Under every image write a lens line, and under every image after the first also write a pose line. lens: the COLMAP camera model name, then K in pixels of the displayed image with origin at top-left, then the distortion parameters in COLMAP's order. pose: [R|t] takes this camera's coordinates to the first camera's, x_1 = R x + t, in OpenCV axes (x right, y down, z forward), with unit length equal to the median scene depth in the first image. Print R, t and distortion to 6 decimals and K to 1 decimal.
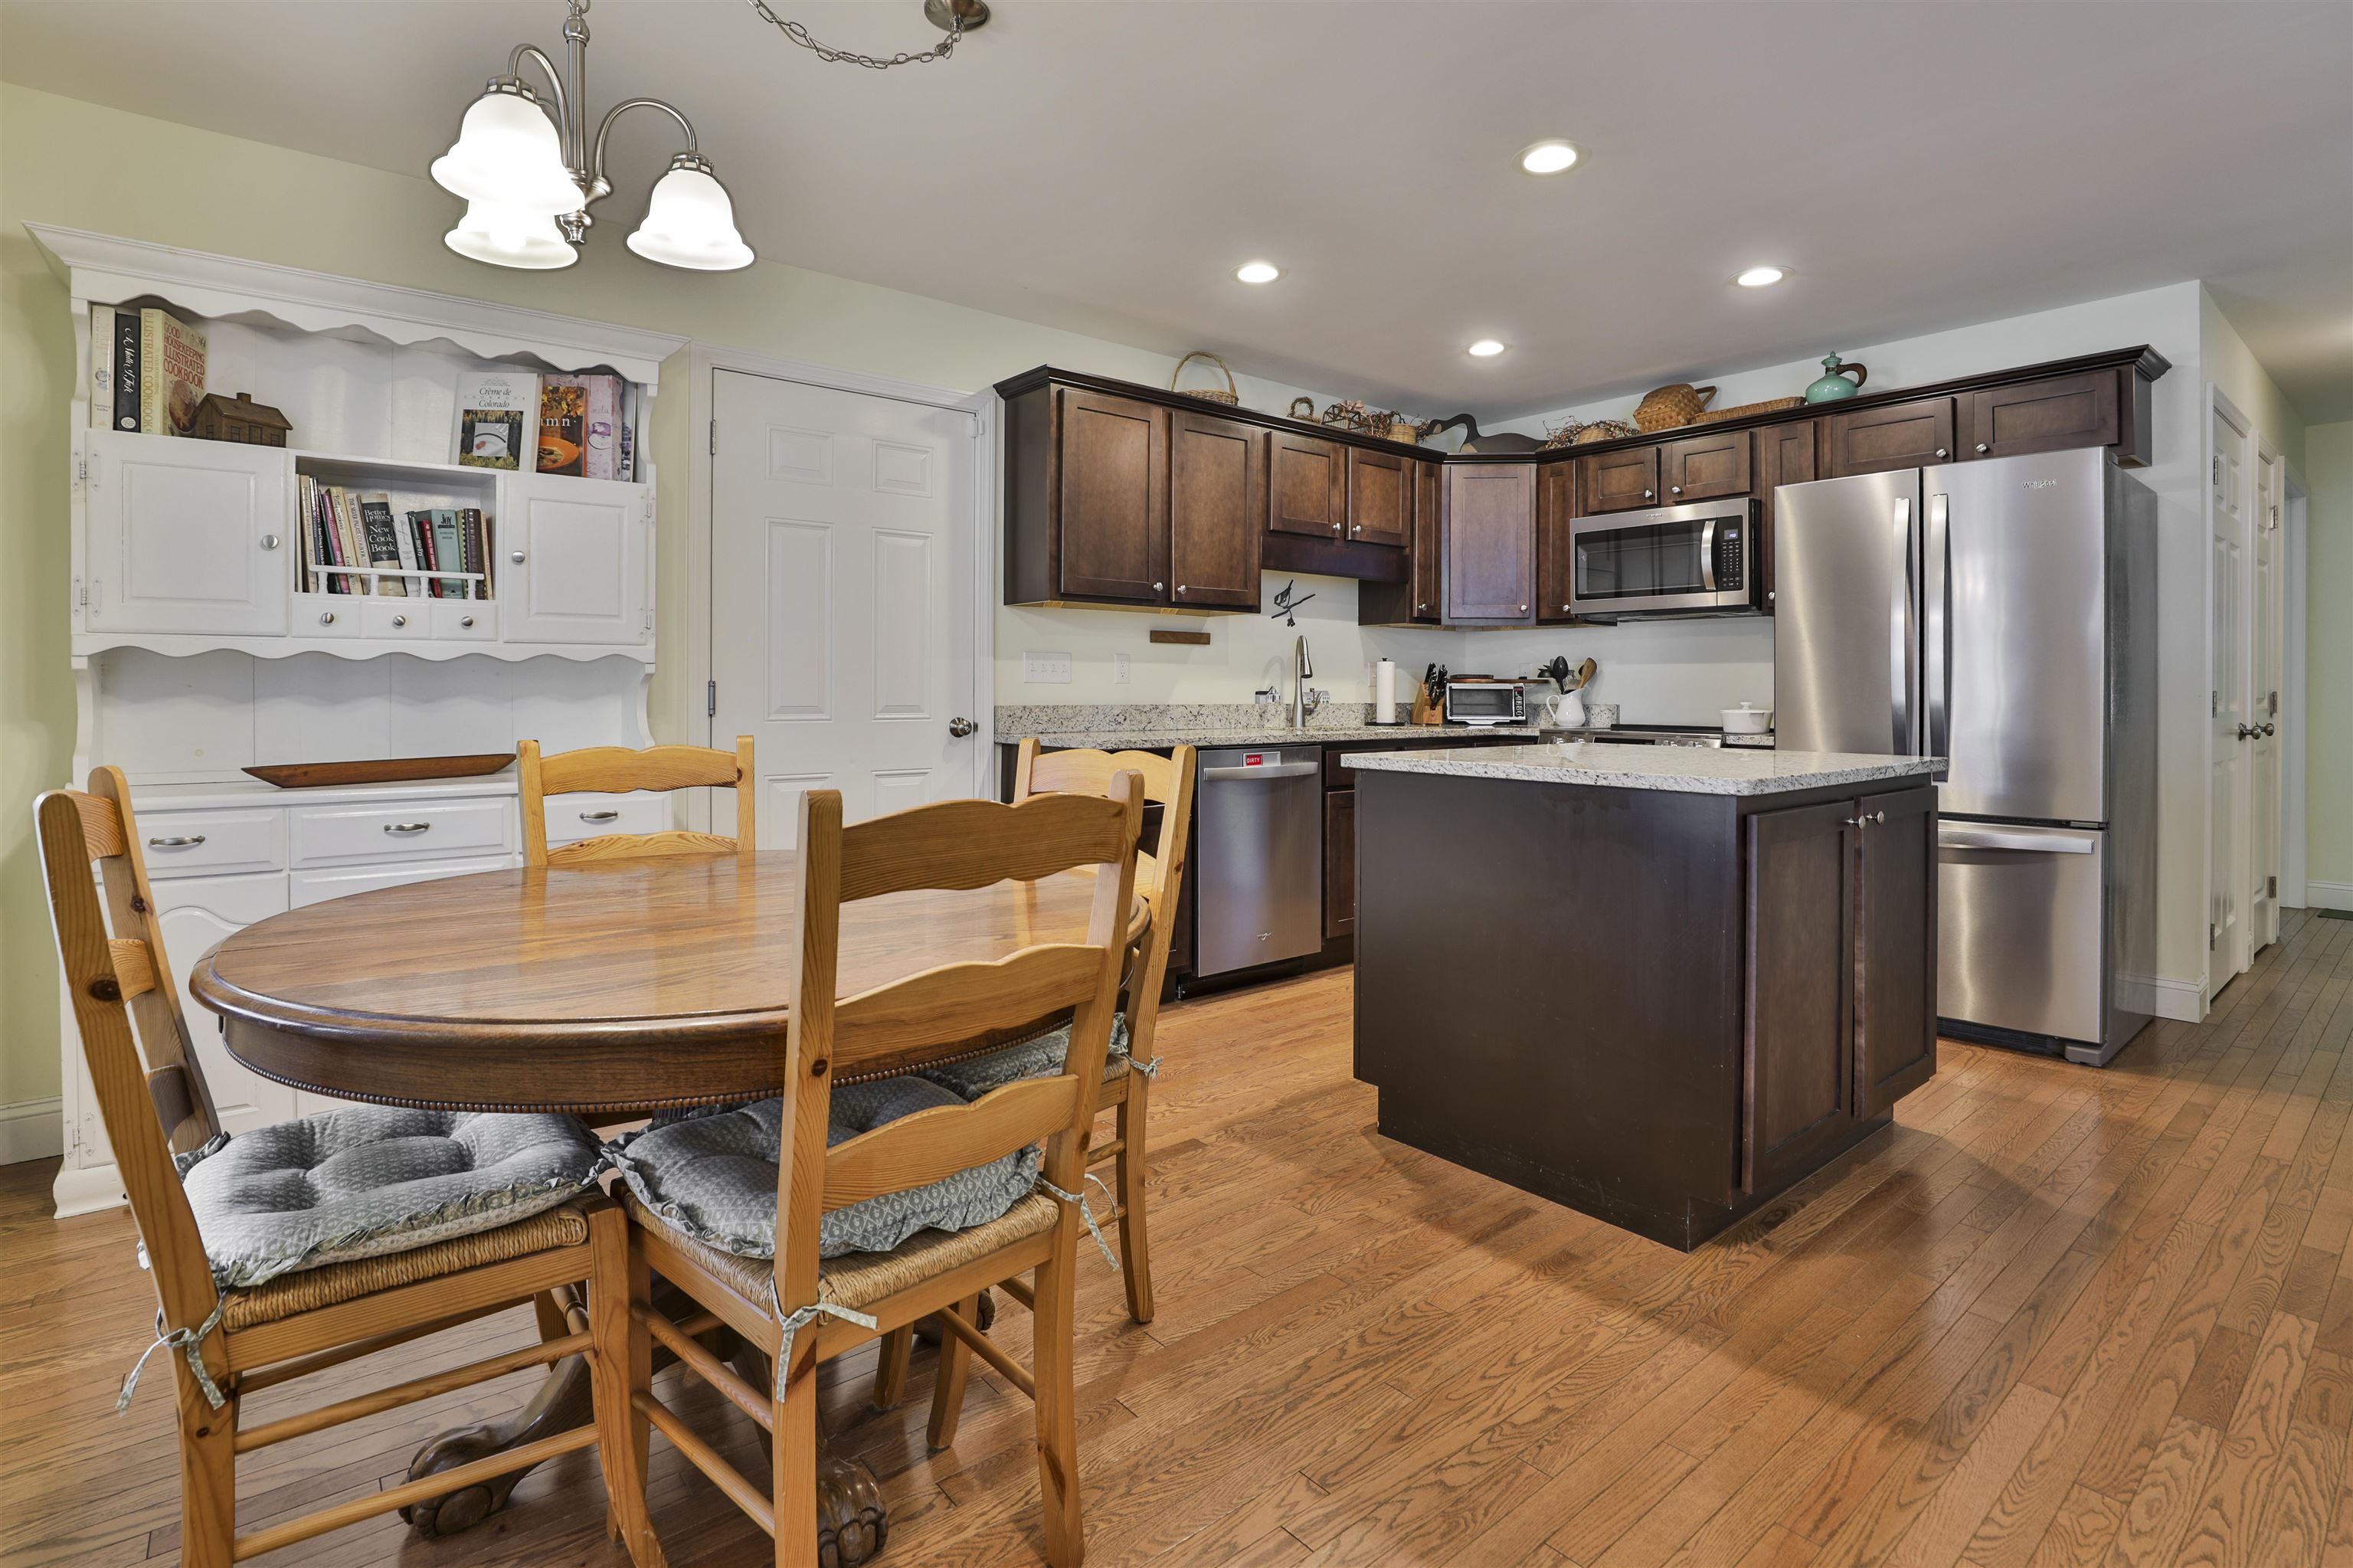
lens RADIAL K [[1114.6, 0, 1109.7], [0, 1114.6, 695.1], [0, 0, 1]] dist [-0.041045, 0.010470]
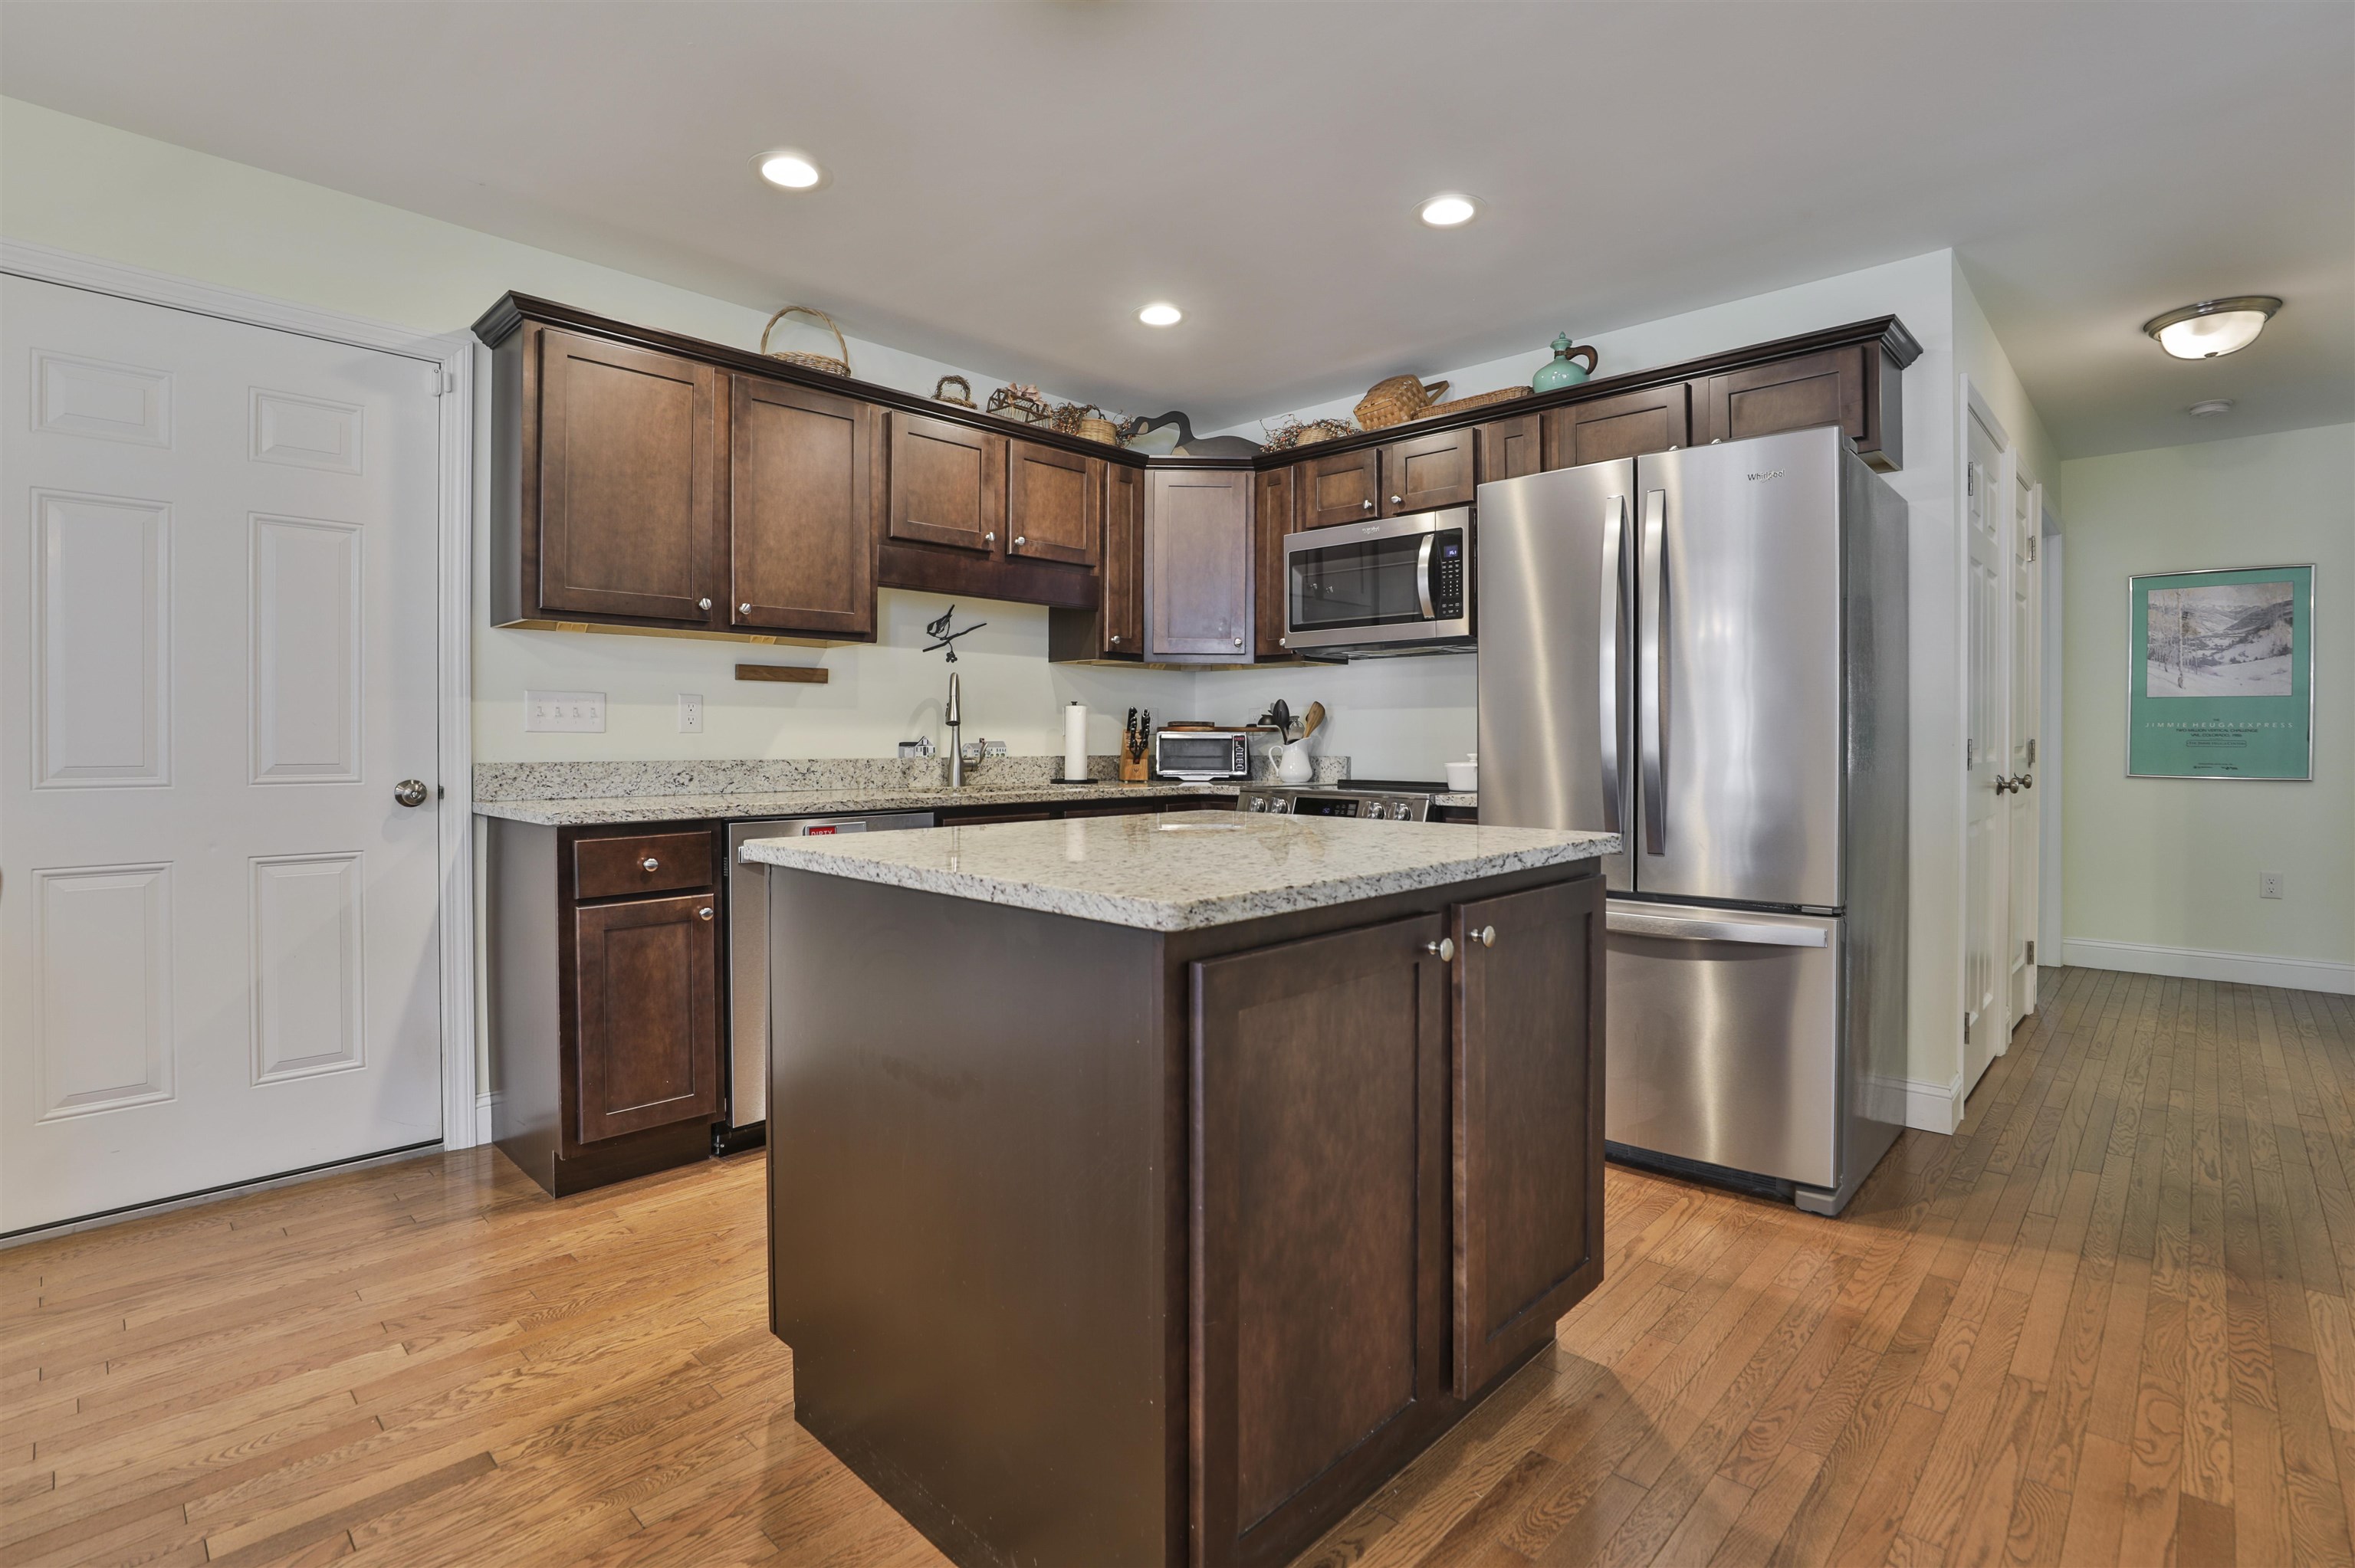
lens RADIAL K [[1107.7, 0, 1160.9], [0, 1107.7, 750.9], [0, 0, 1]] dist [-0.044183, 0.011559]
pose [[0.989456, -0.004043, 0.144776, 0.238917], [0.003293, 0.999980, 0.005417, -0.000969], [-0.144795, -0.004883, 0.989450, 0.219243]]
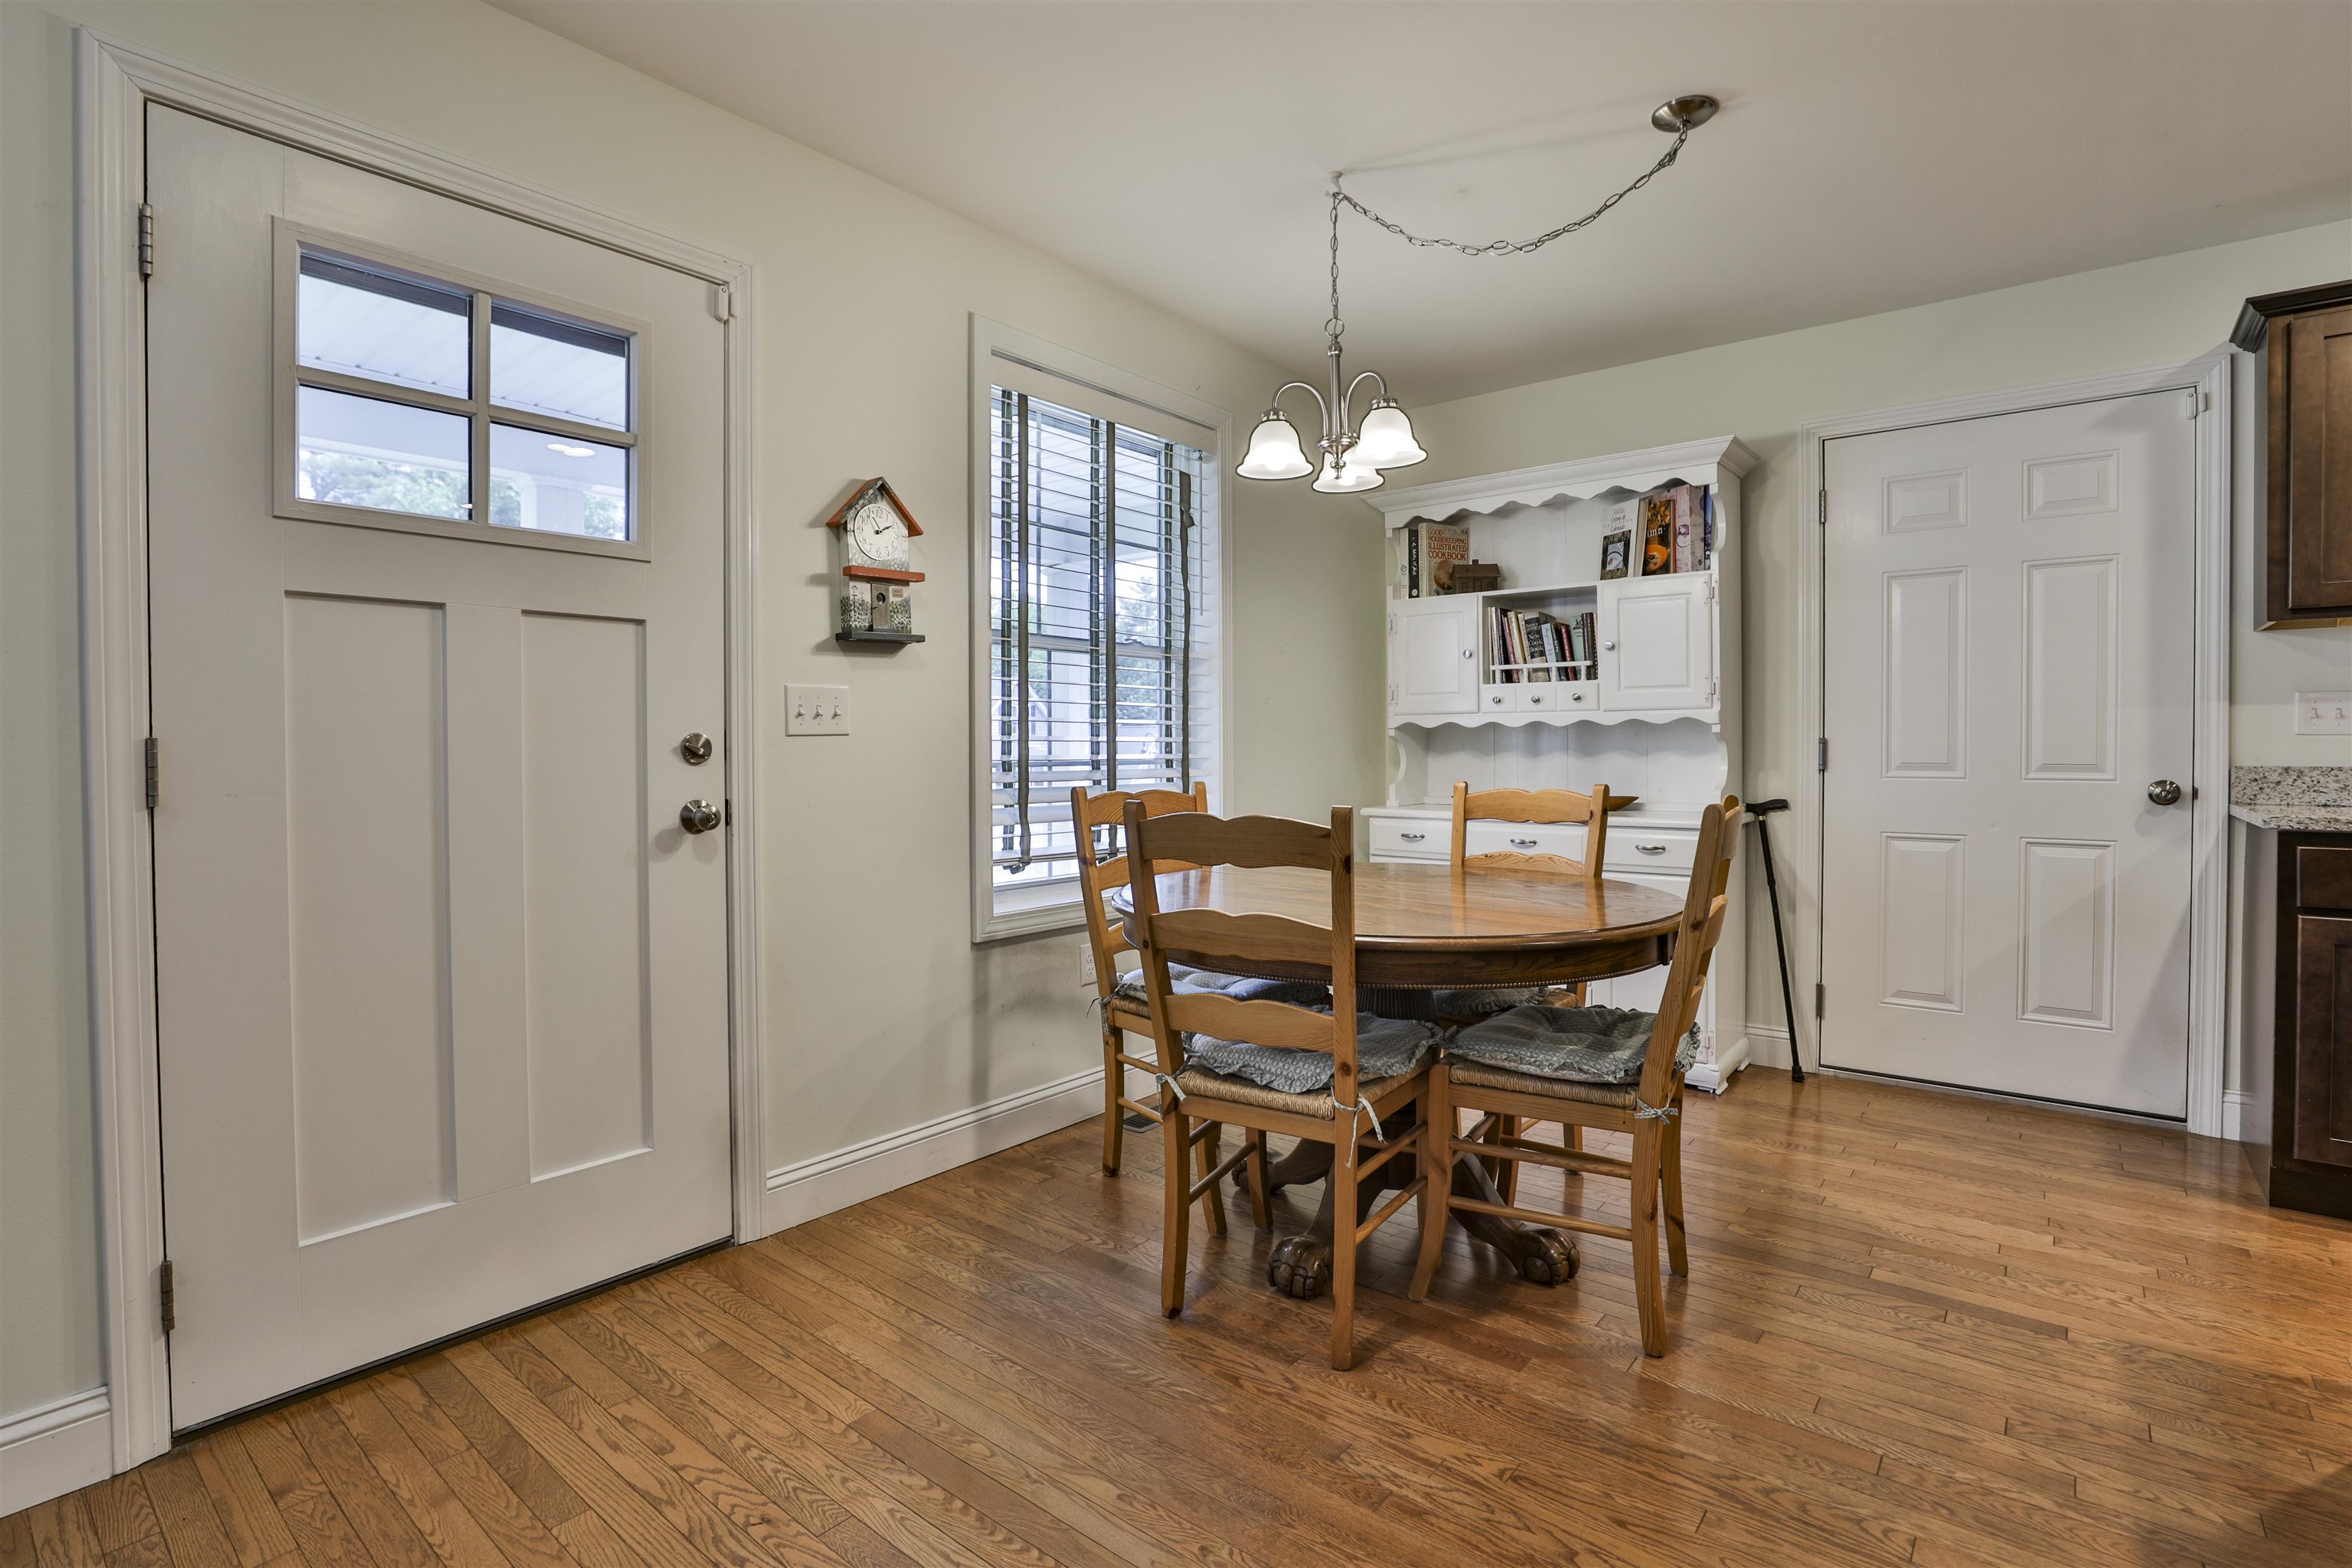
lens RADIAL K [[1101.0, 0, 1253.7], [0, 1101.0, 765.8], [0, 0, 1]] dist [-0.029004, -0.000070]
pose [[0.269050, 0.013872, -0.963026, 0.412404], [-0.000221, 0.999897, 0.014341, -0.000945], [0.963126, -0.003645, 0.269025, 0.165213]]
